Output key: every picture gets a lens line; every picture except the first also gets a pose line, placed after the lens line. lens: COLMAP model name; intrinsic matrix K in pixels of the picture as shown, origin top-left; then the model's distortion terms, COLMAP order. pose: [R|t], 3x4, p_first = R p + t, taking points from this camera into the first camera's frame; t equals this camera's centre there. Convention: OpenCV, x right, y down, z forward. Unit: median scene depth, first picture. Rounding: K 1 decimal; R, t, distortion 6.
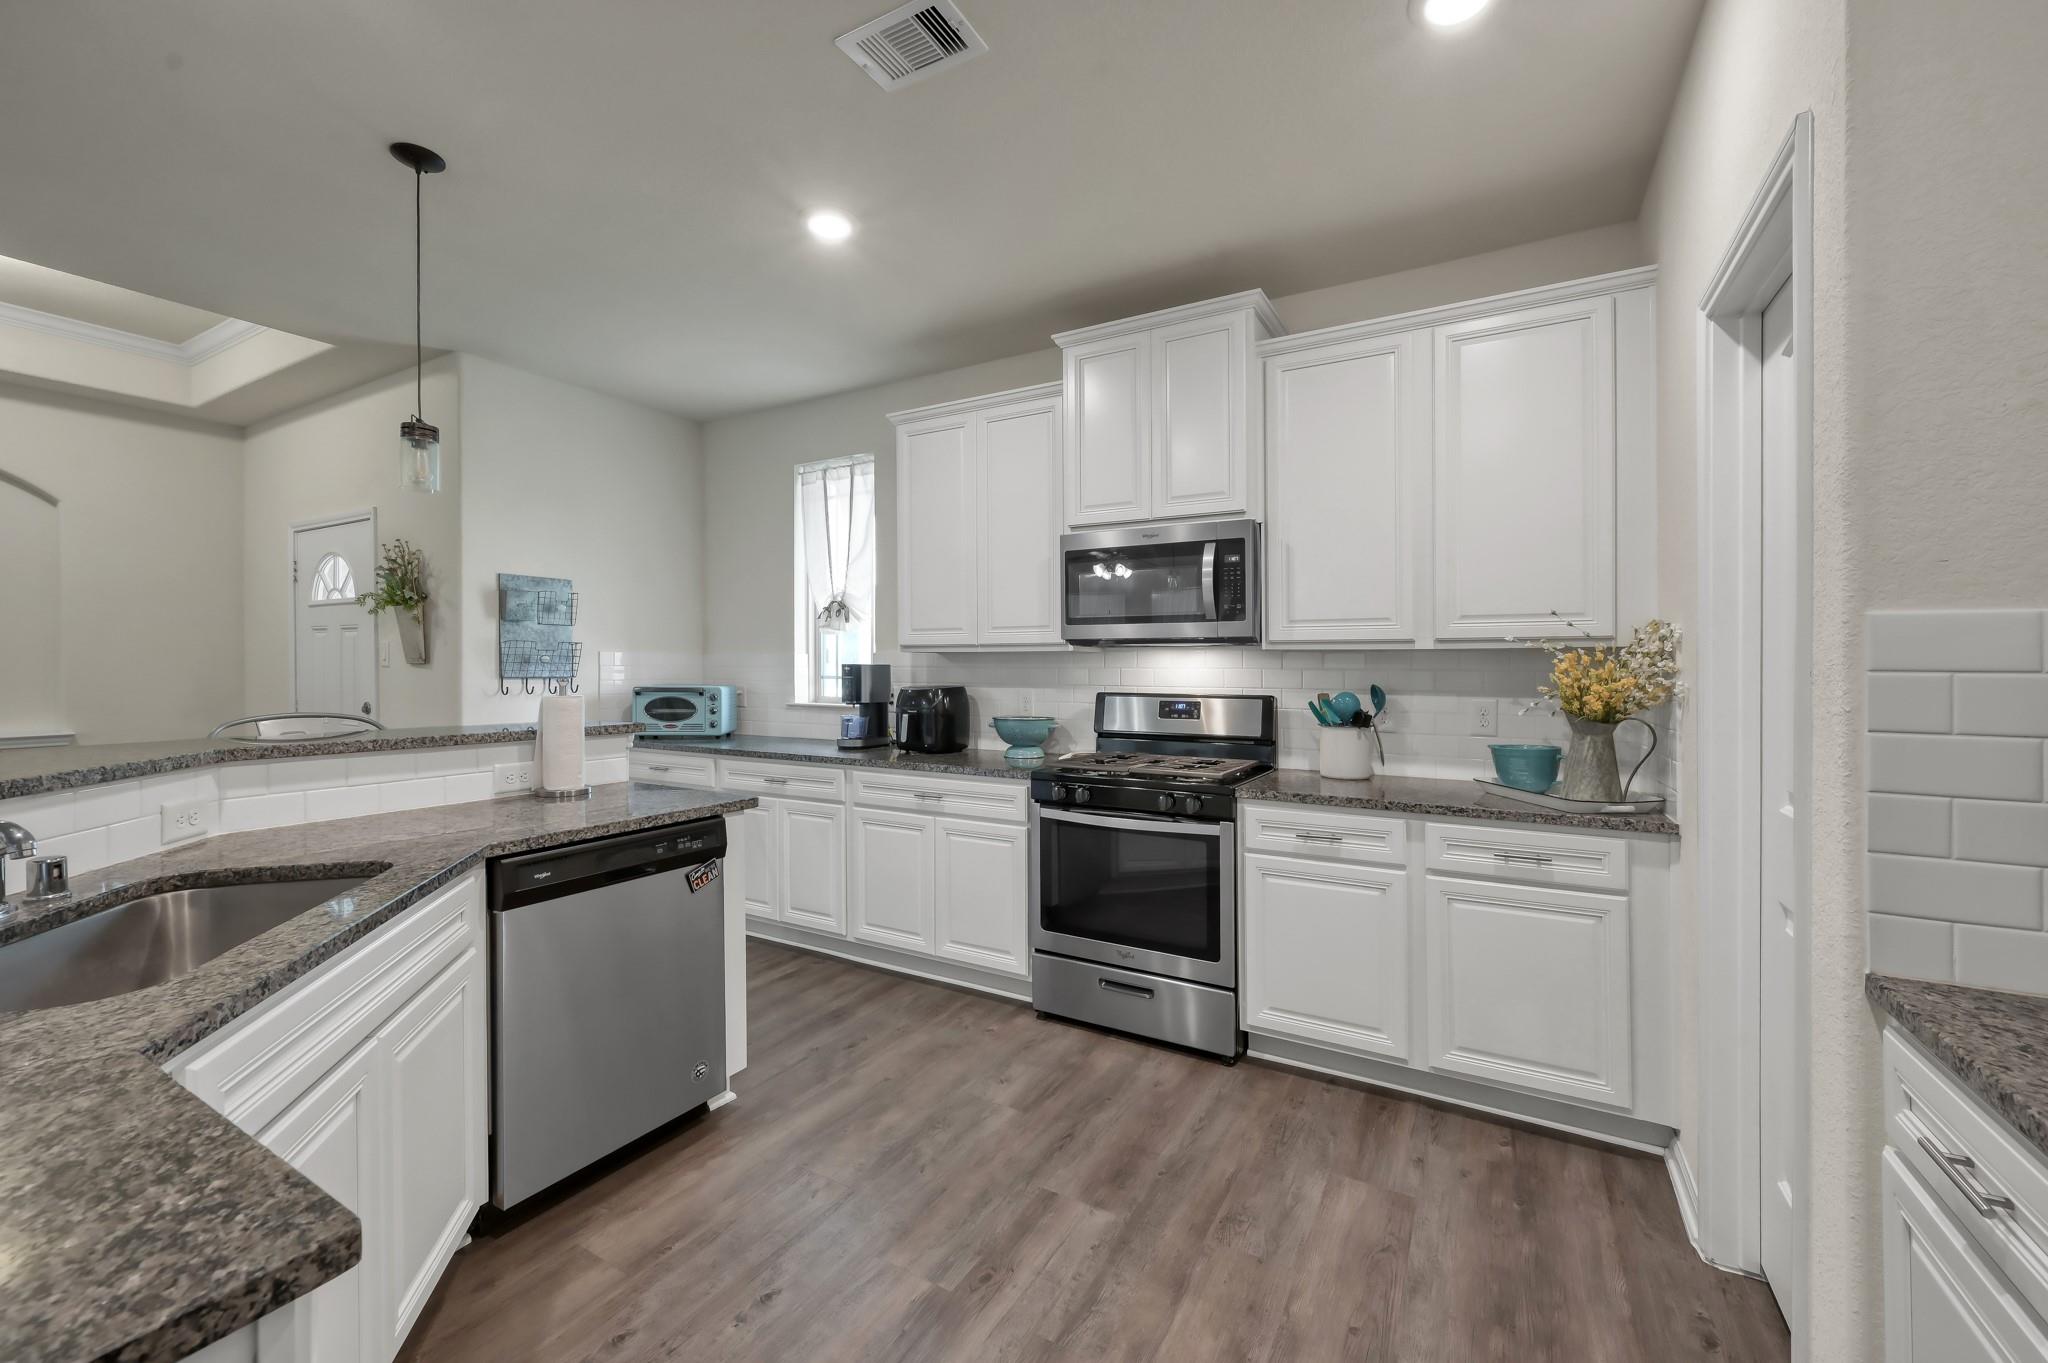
lens RADIAL K [[805.5, 0, 1048.7], [0, 805.5, 662.5], [0, 0, 1]] dist [0.000461, 0.000037]
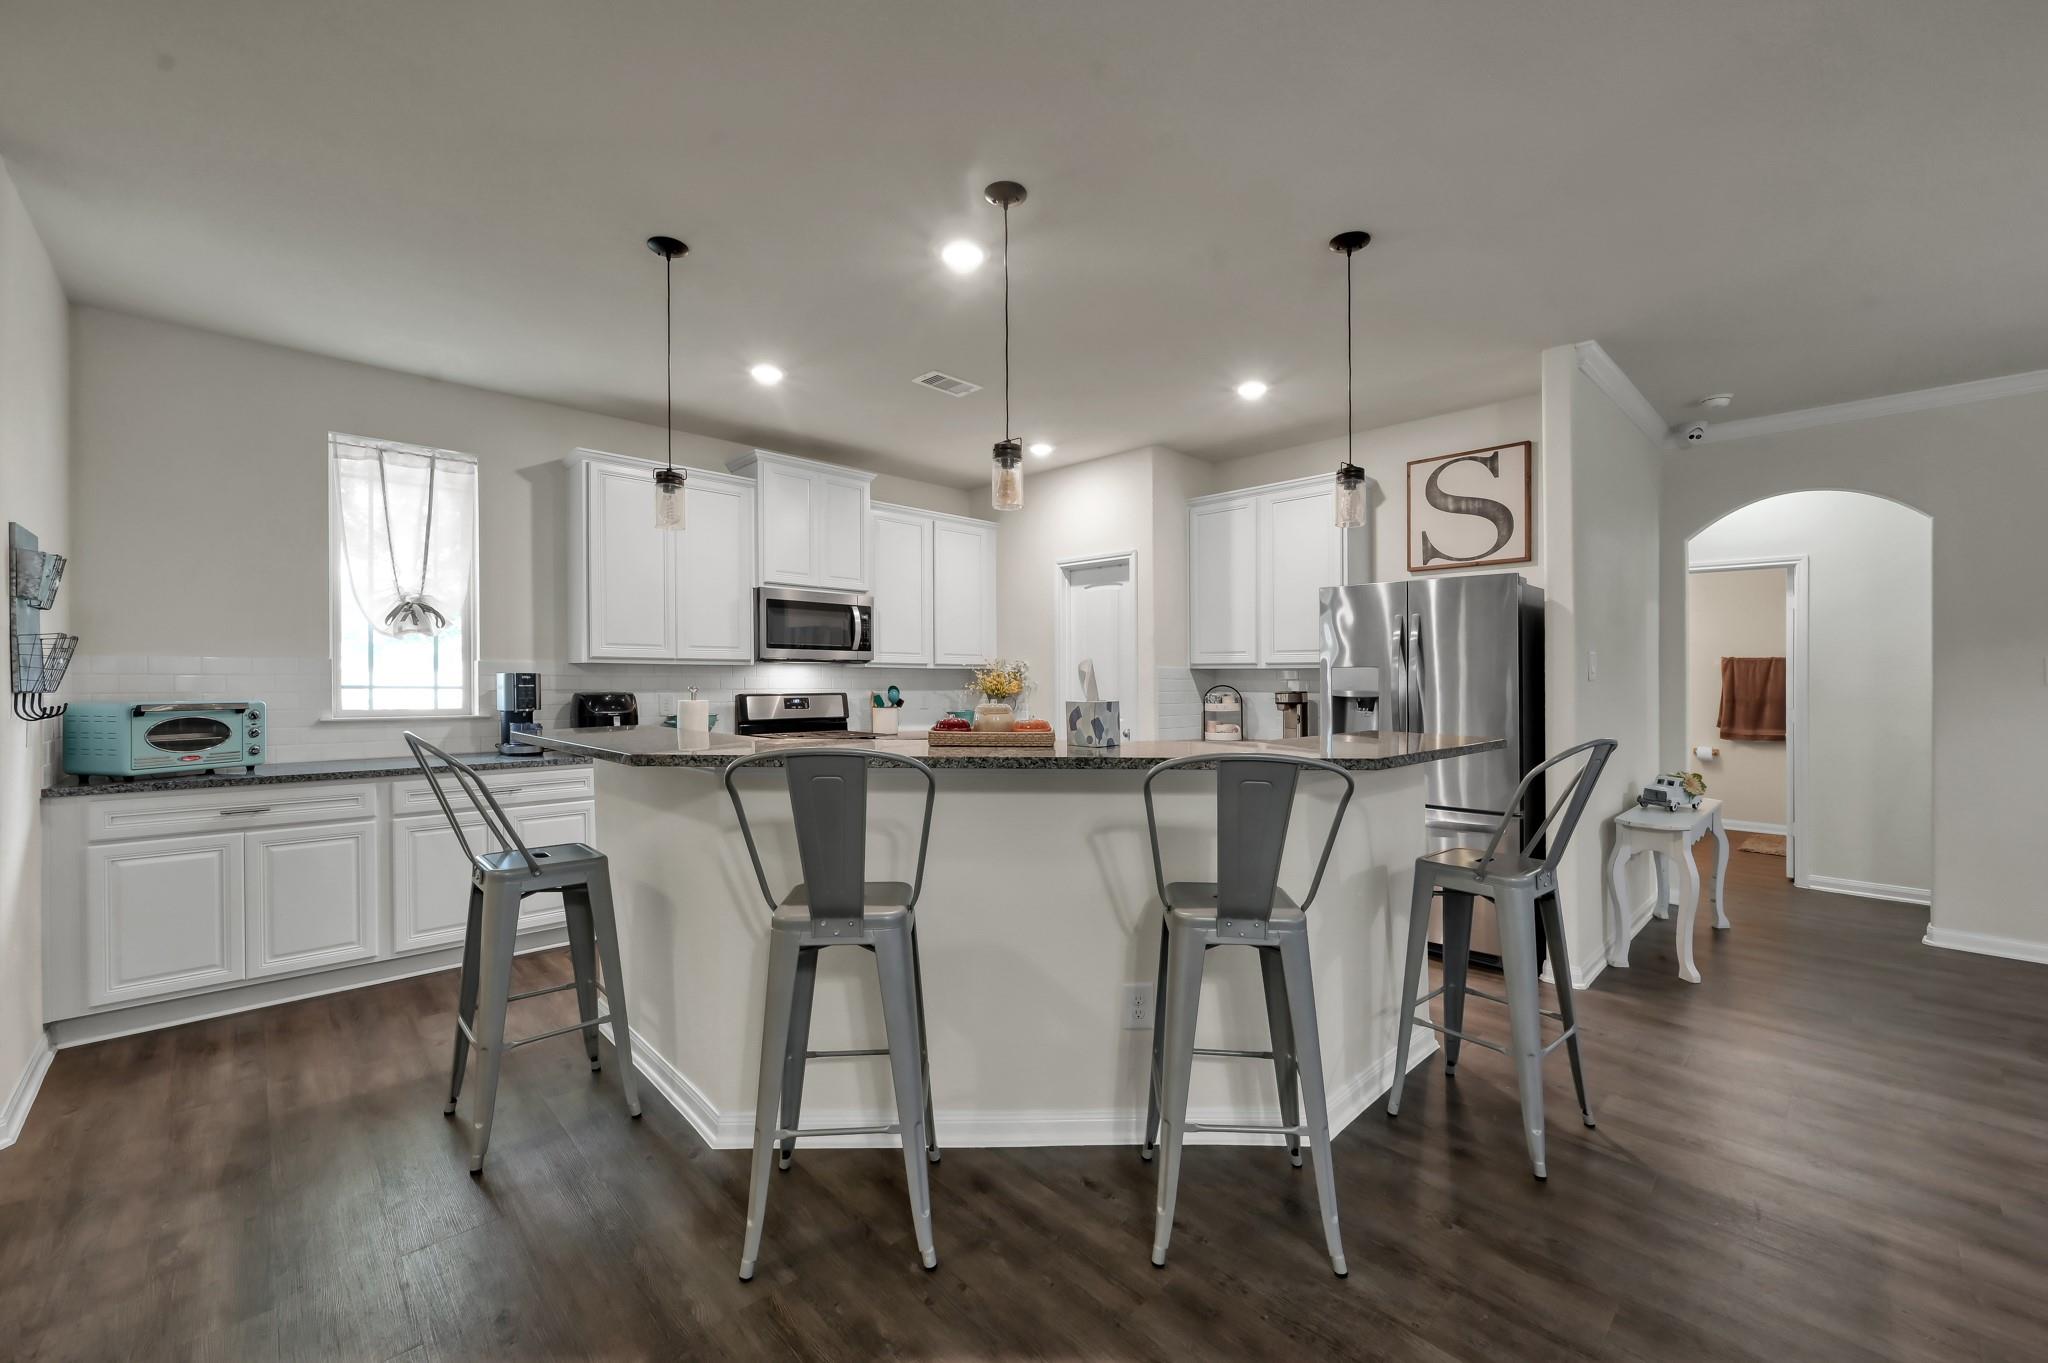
lens RADIAL K [[815.2, 0, 1024.0], [0, 815.2, 681.5], [0, 0, 1]] dist [-0.000326, 0.000019]
pose [[0.292966, -0.005159, 0.956109, -1.254689], [-0.007873, 0.999939, 0.007808, -0.000866], [-0.956090, -0.009814, 0.292907, 0.100107]]
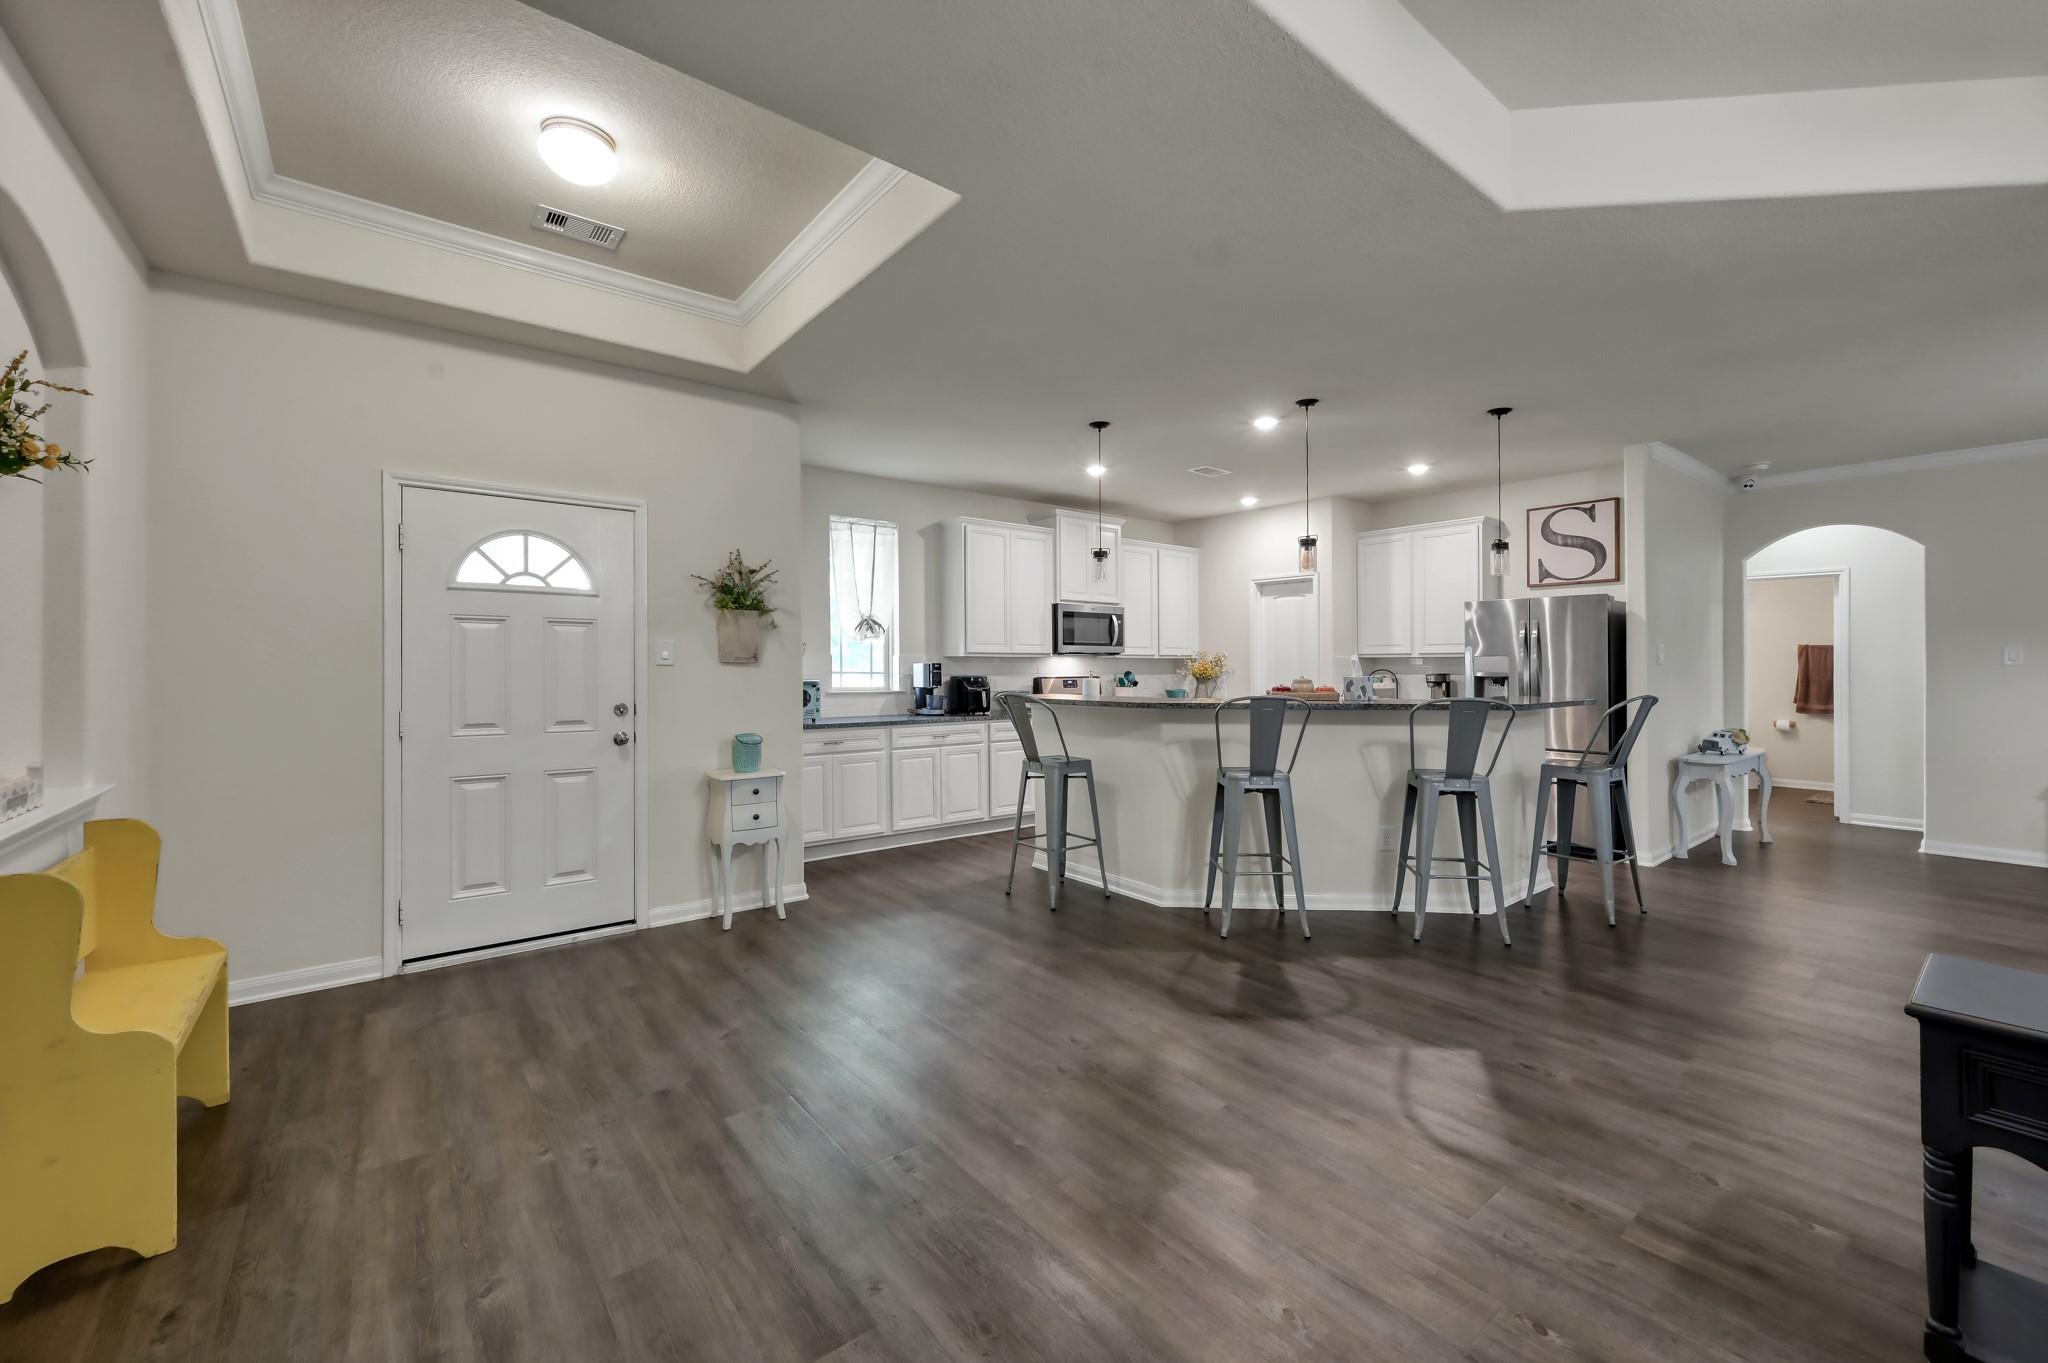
lens RADIAL K [[816.8, 0, 1026.3], [0, 816.8, 674.3], [0, 0, 1]] dist [-0.002069, 0.000152]
pose [[0.380841, -0.011816, 0.924565, -2.006015], [-0.002594, 0.999901, 0.013848, 0.001231], [-0.924637, -0.007672, 0.380772, 0.249058]]
